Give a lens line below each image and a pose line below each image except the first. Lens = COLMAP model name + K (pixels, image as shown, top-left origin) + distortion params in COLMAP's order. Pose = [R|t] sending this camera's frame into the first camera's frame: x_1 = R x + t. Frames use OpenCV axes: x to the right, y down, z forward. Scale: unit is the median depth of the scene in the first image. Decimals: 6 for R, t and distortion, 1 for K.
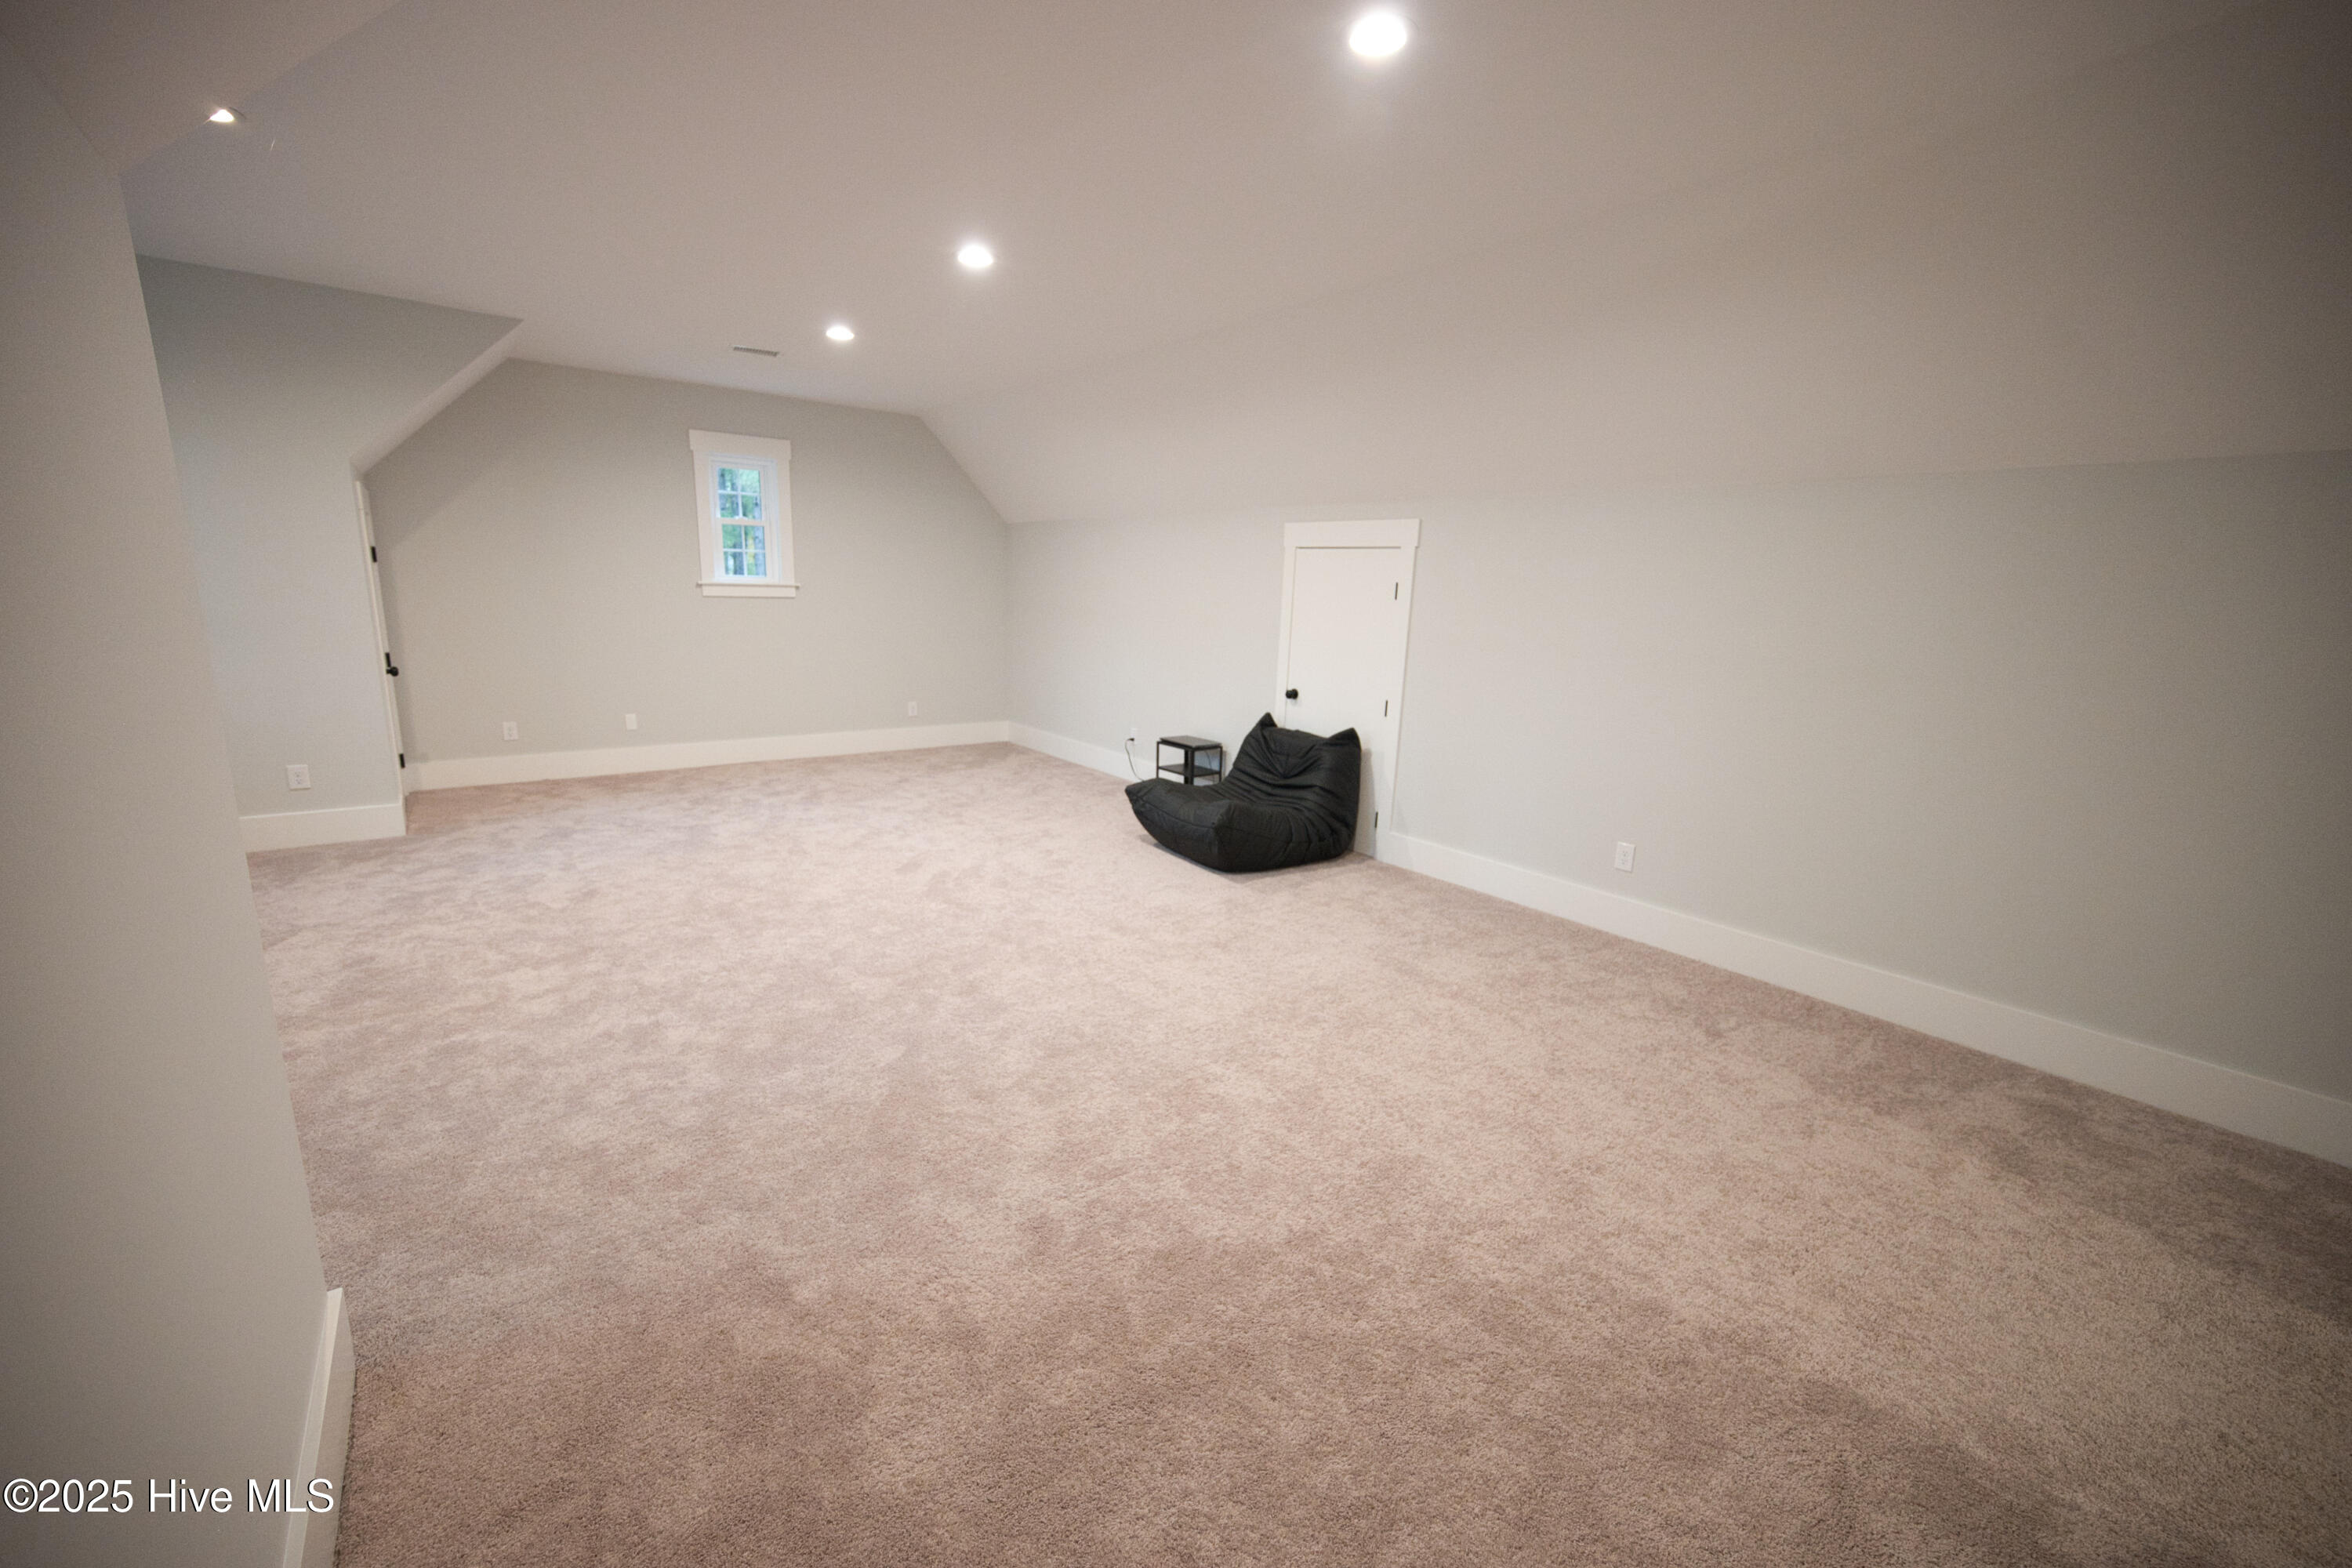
lens RADIAL K [[921.9, 0, 1176.0], [0, 921.9, 784.0], [0, 0, 1]] dist [-0.007222, -0.000130]
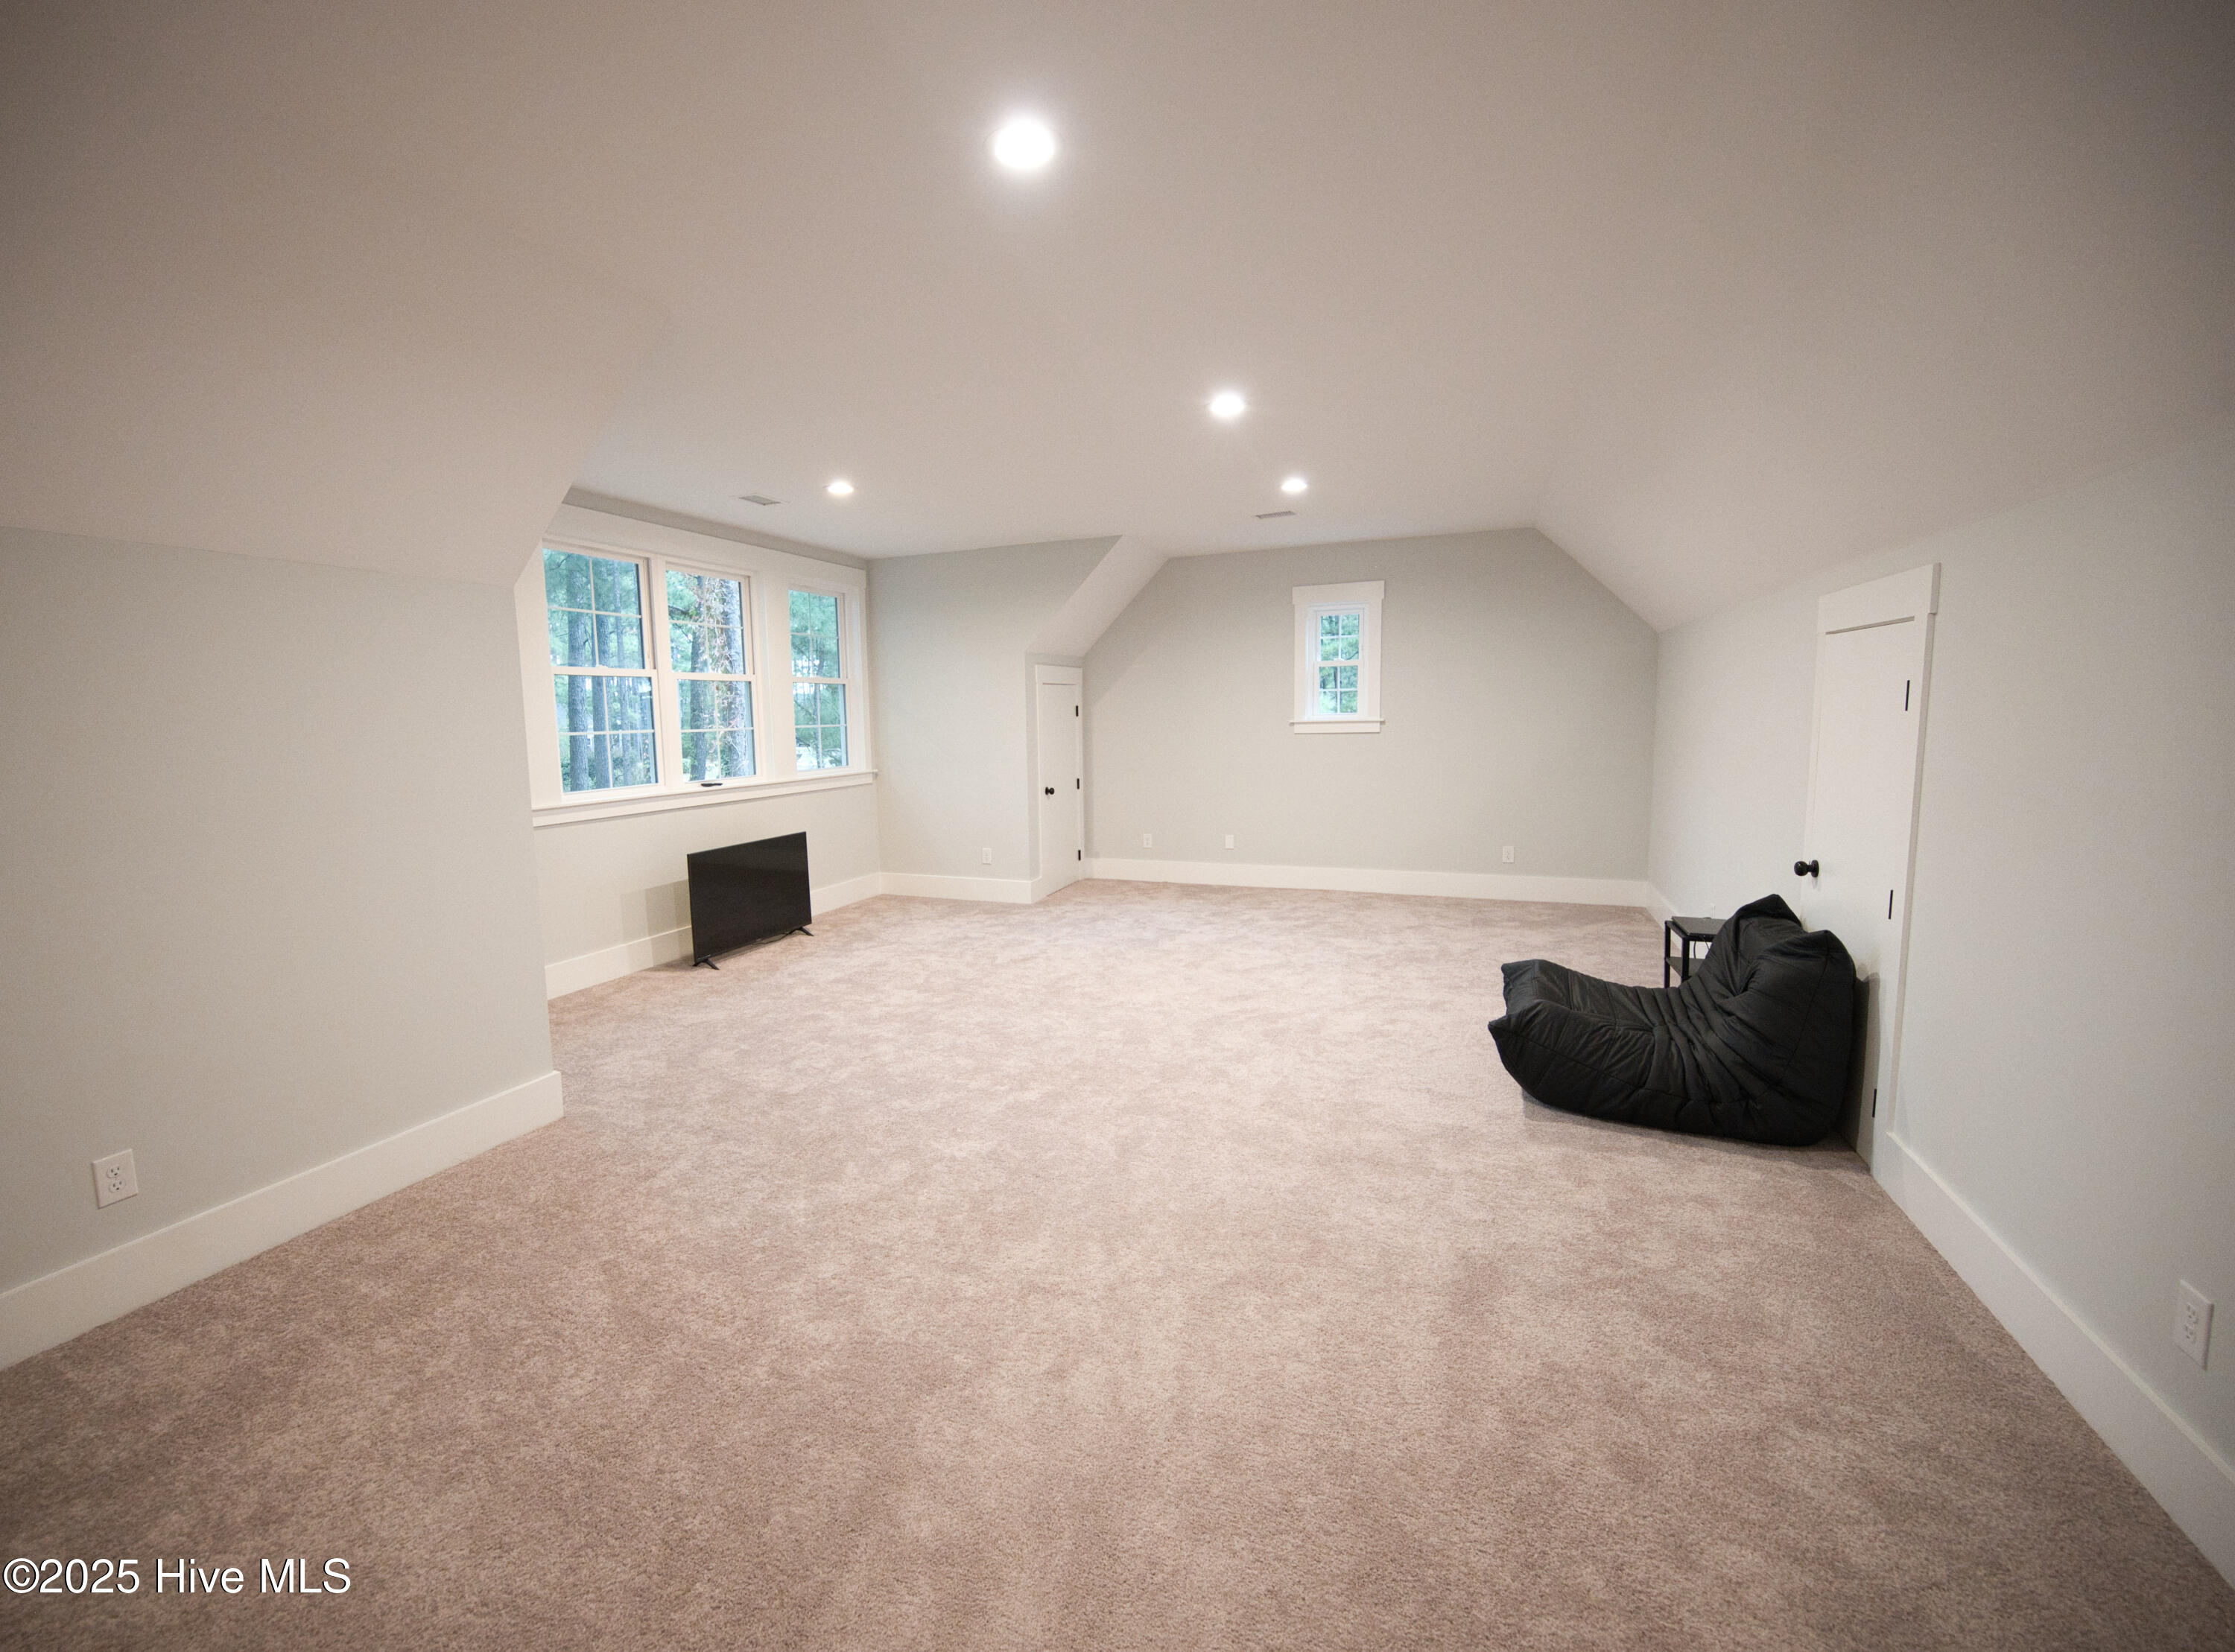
lens RADIAL K [[972.9, 0, 1042.5], [0, 972.9, 826.8], [0, 0, 1]] dist [-0.001928, -0.000107]
pose [[0.471941, 0.058044, -0.879717, 0.531834], [-0.149279, 0.988684, -0.014850, -0.046131], [0.868900, 0.138331, 0.475265, 0.290966]]
